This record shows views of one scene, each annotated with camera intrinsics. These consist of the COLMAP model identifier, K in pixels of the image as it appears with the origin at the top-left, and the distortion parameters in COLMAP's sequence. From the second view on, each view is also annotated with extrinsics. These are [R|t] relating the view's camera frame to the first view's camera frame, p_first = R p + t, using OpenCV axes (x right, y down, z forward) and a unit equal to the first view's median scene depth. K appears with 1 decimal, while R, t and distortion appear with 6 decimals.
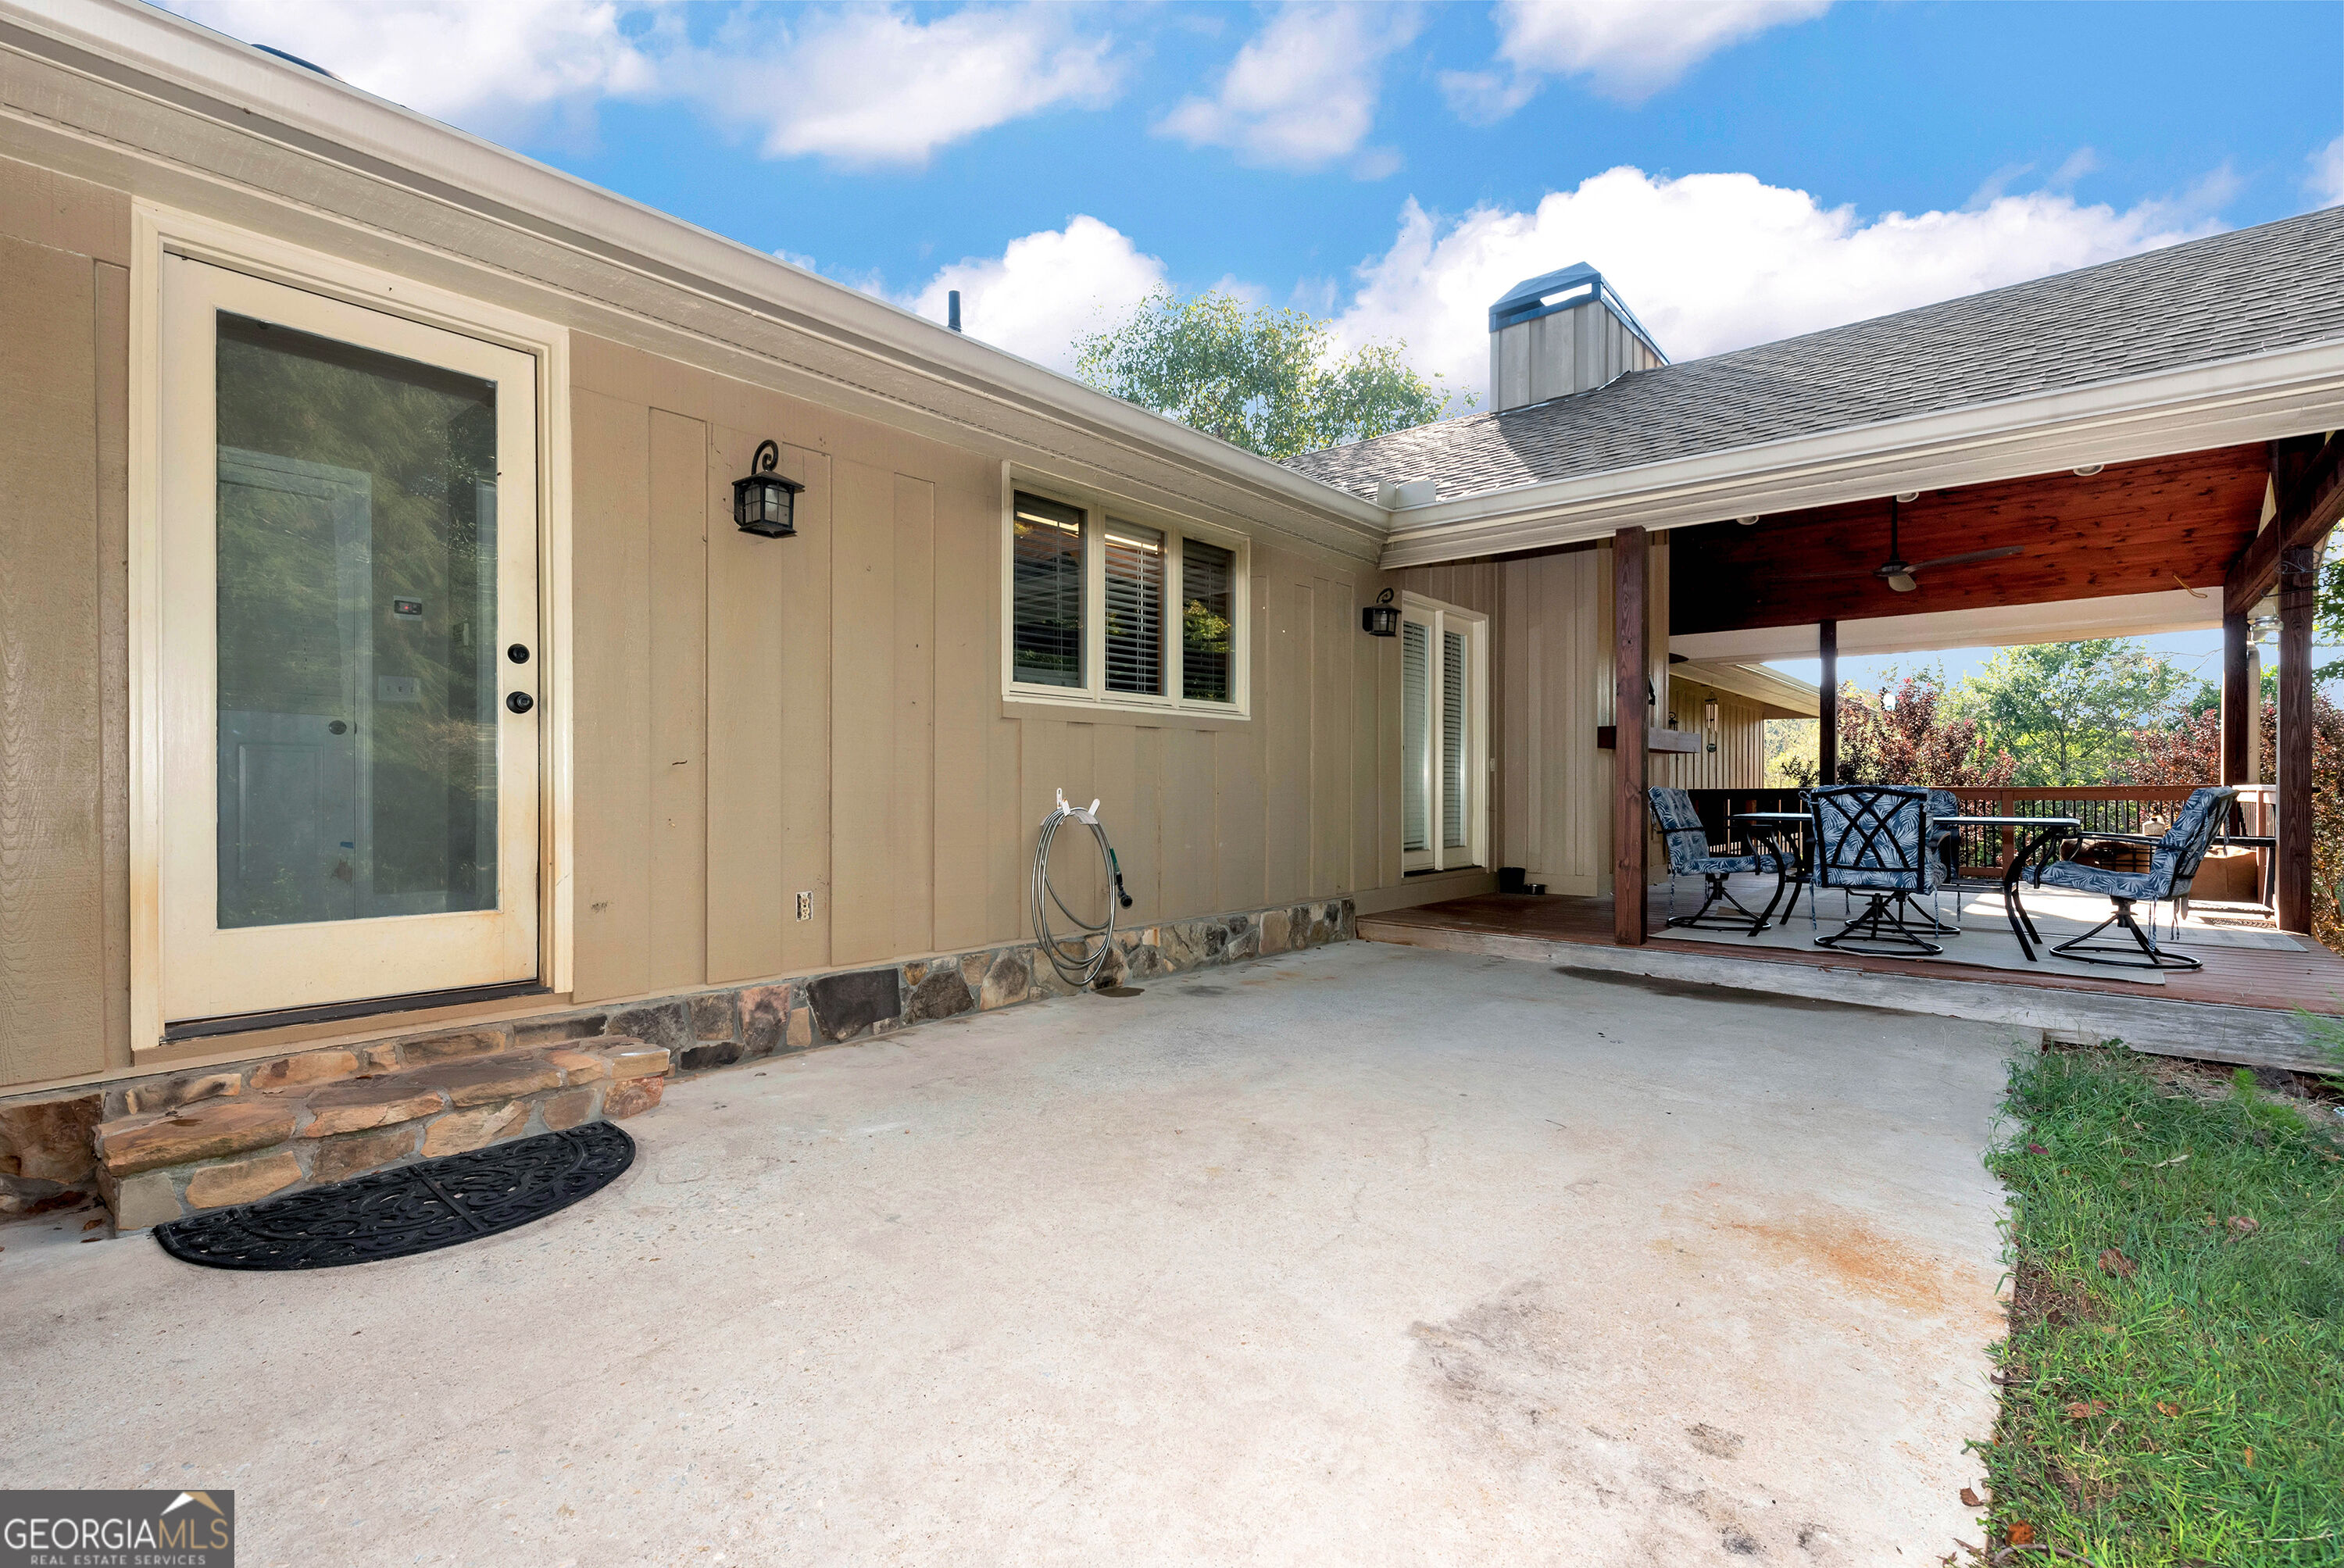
lens RADIAL K [[1063.7, 0, 1172.9], [0, 1063.7, 789.2], [0, 0, 1]] dist [-0.002853, -0.000414]
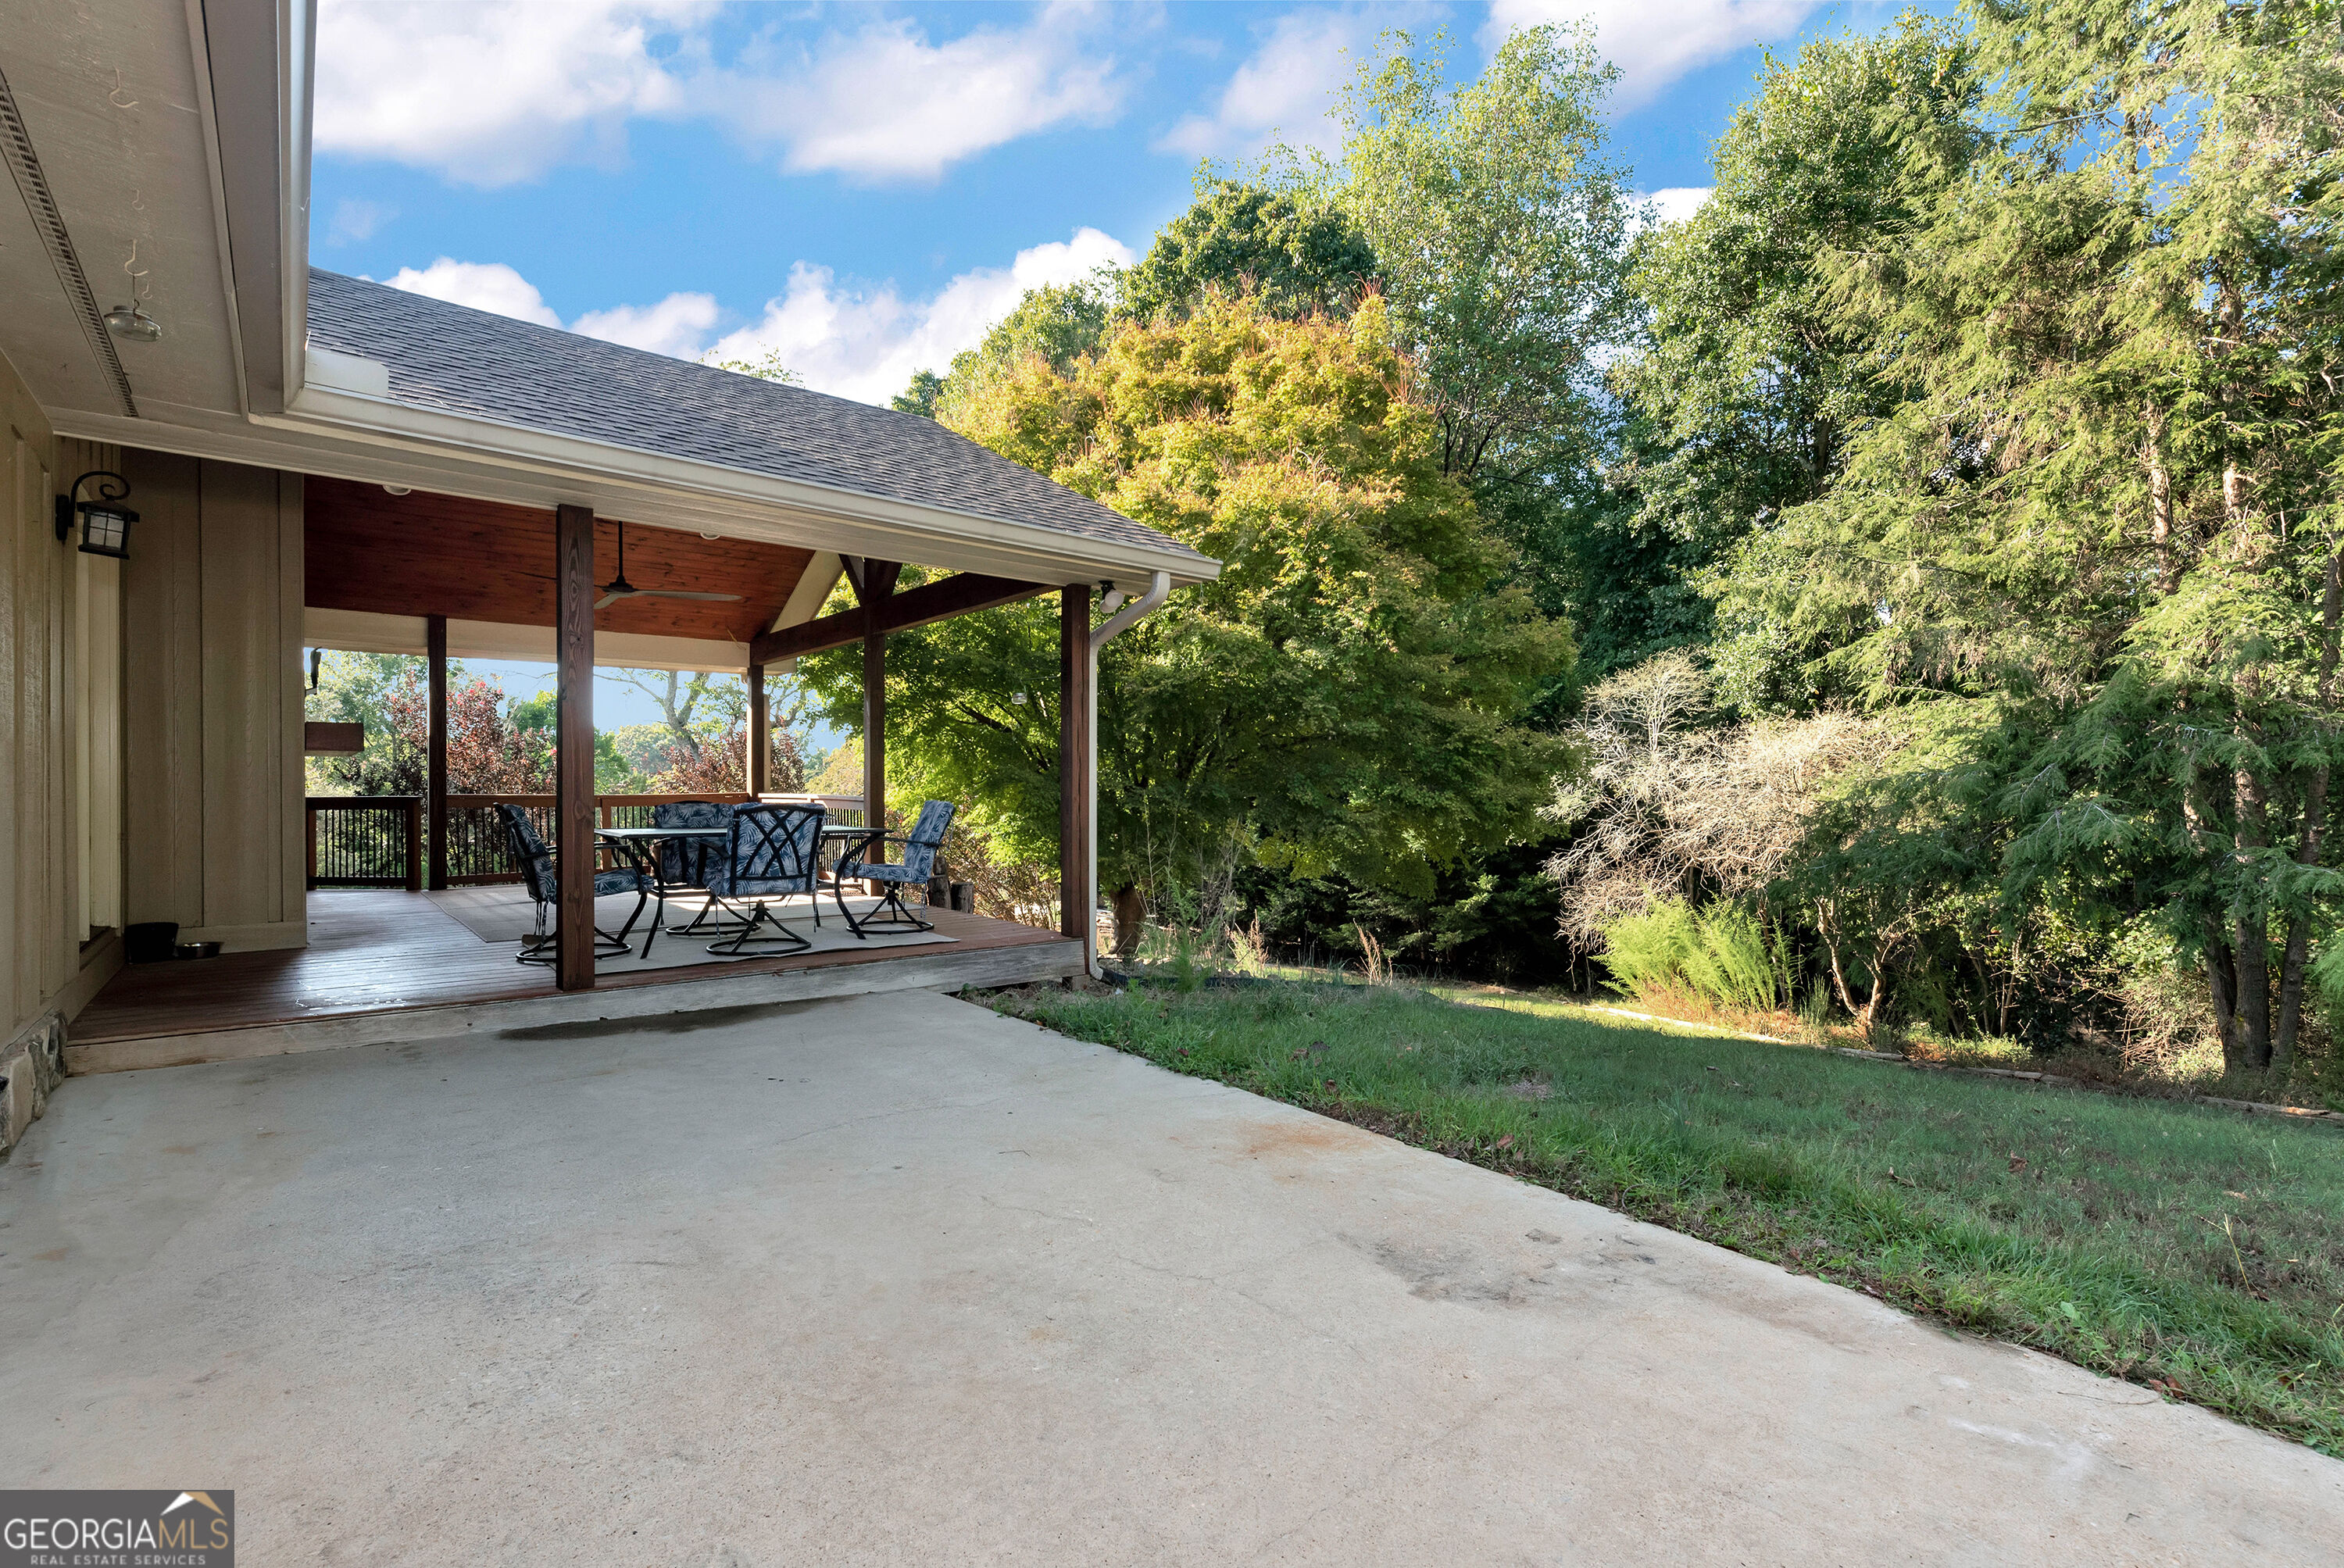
lens RADIAL K [[1063.7, 0, 1173.2], [0, 1063.7, 786.0], [0, 0, 1]] dist [-0.002853, -0.000414]
pose [[0.170221, -0.000260, 0.985406, -0.558991], [-0.000448, 1.000000, 0.000341, -0.032495], [-0.985406, -0.000500, 0.170221, 0.612616]]
